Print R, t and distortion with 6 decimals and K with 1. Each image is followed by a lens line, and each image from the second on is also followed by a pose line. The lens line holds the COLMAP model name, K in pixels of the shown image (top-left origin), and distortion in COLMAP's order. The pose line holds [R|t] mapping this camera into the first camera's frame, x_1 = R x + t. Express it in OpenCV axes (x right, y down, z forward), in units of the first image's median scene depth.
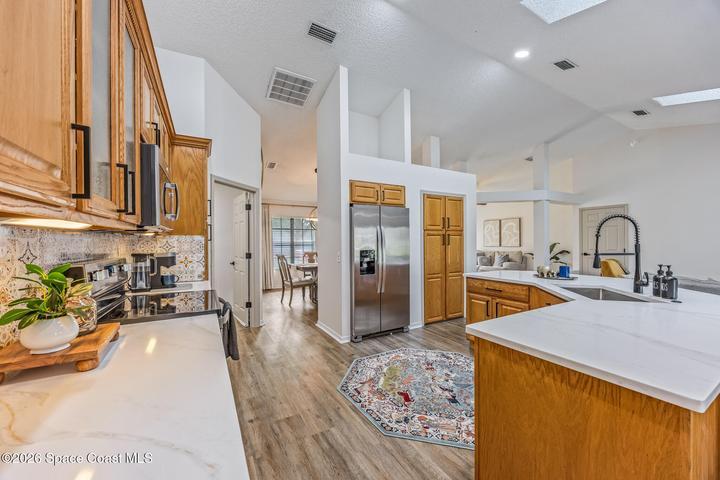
lens RADIAL K [[272.8, 0, 358.0], [0, 272.8, 242.0], [0, 0, 1]] dist [-0.001847, -0.000149]
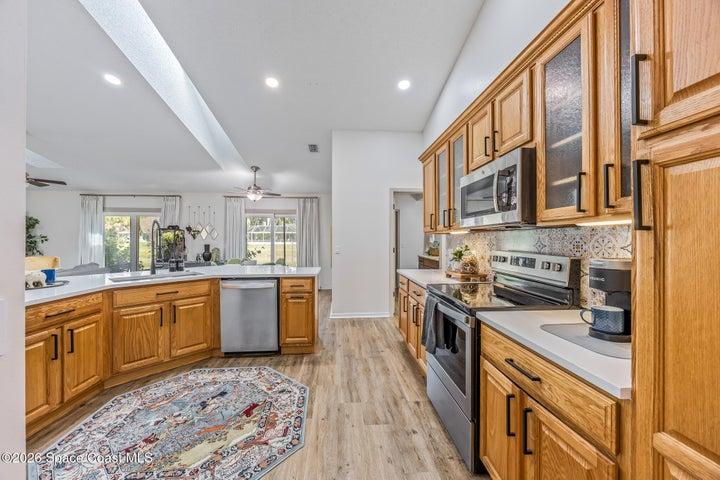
lens RADIAL K [[275.6, 0, 357.5], [0, 275.6, 239.6], [0, 0, 1]] dist [-0.001801, -0.000134]
pose [[-0.900940, 0.005842, 0.433905, -0.298964], [0.006648, 0.999978, 0.000340, 0.003160], [-0.433893, 0.003191, -0.900959, 0.916364]]
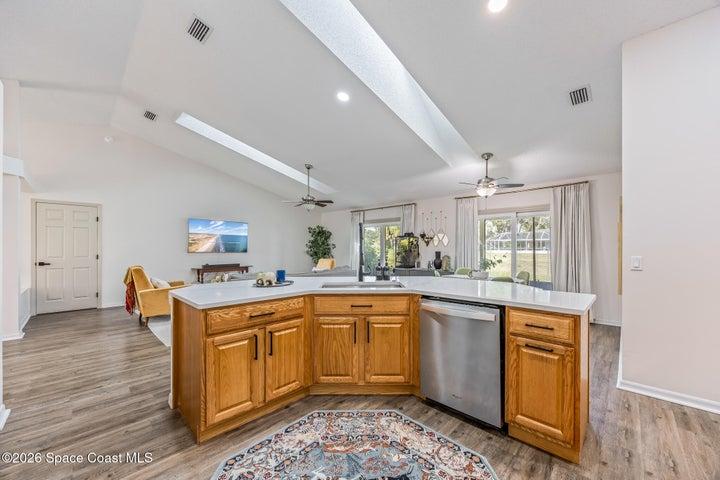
lens RADIAL K [[275.6, 0, 357.8], [0, 275.6, 245.8], [0, 0, 1]] dist [-0.000658, -0.000130]
pose [[-0.274512, 0.011739, 0.961512, -0.149379], [0.002104, 0.999930, -0.011608, 0.011391], [-0.961581, -0.001163, -0.274517, 0.688642]]
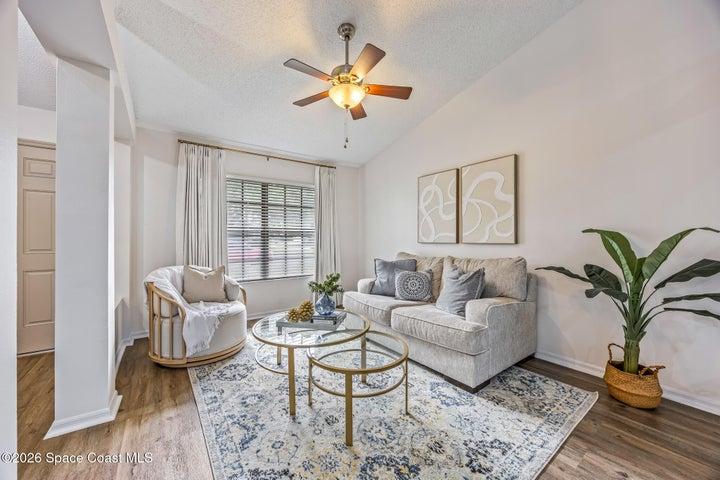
lens RADIAL K [[271.0, 0, 353.7], [0, 271.0, 238.0], [0, 0, 1]] dist [-0.000680, -0.000015]
pose [[0.994453, 0.008062, 0.104870, 0.803143], [-0.007655, 0.999962, -0.004278, 0.027553], [-0.104900, 0.003452, 0.994477, 1.524097]]
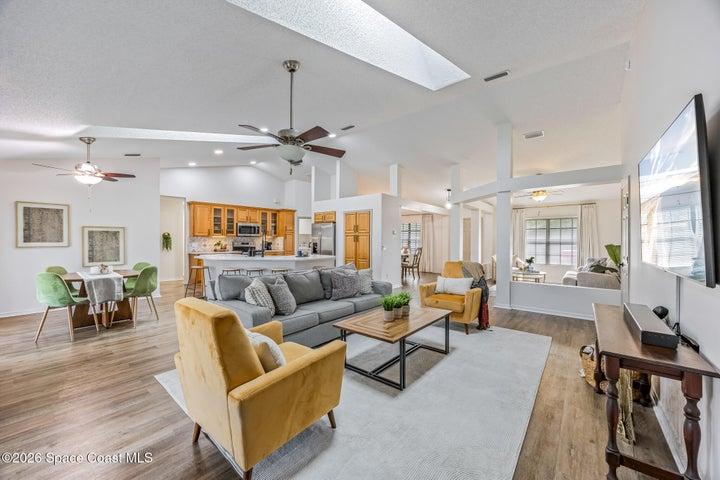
lens RADIAL K [[272.8, 0, 358.0], [0, 272.8, 242.0], [0, 0, 1]] dist [-0.001847, -0.000149]
pose [[0.350622, 0.018302, -0.936338, 2.026270], [-0.009741, 0.999826, 0.015895, -0.014582], [0.936466, 0.003548, 0.350739, 0.455560]]
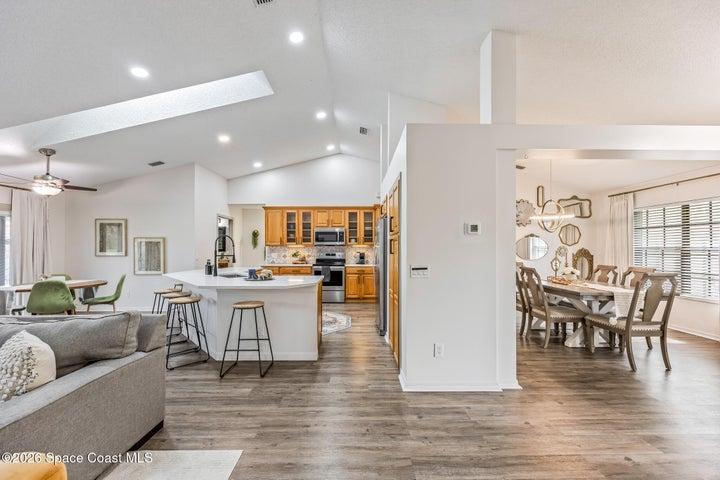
lens RADIAL K [[284.9, 0, 357.8], [0, 284.9, 247.1], [0, 0, 1]] dist [0.000463, -0.000020]
pose [[-0.486160, 0.002024, -0.873867, 1.128201], [0.000936, 0.999998, 0.001796, -0.008206], [0.873869, 0.000055, -0.486161, 1.390769]]
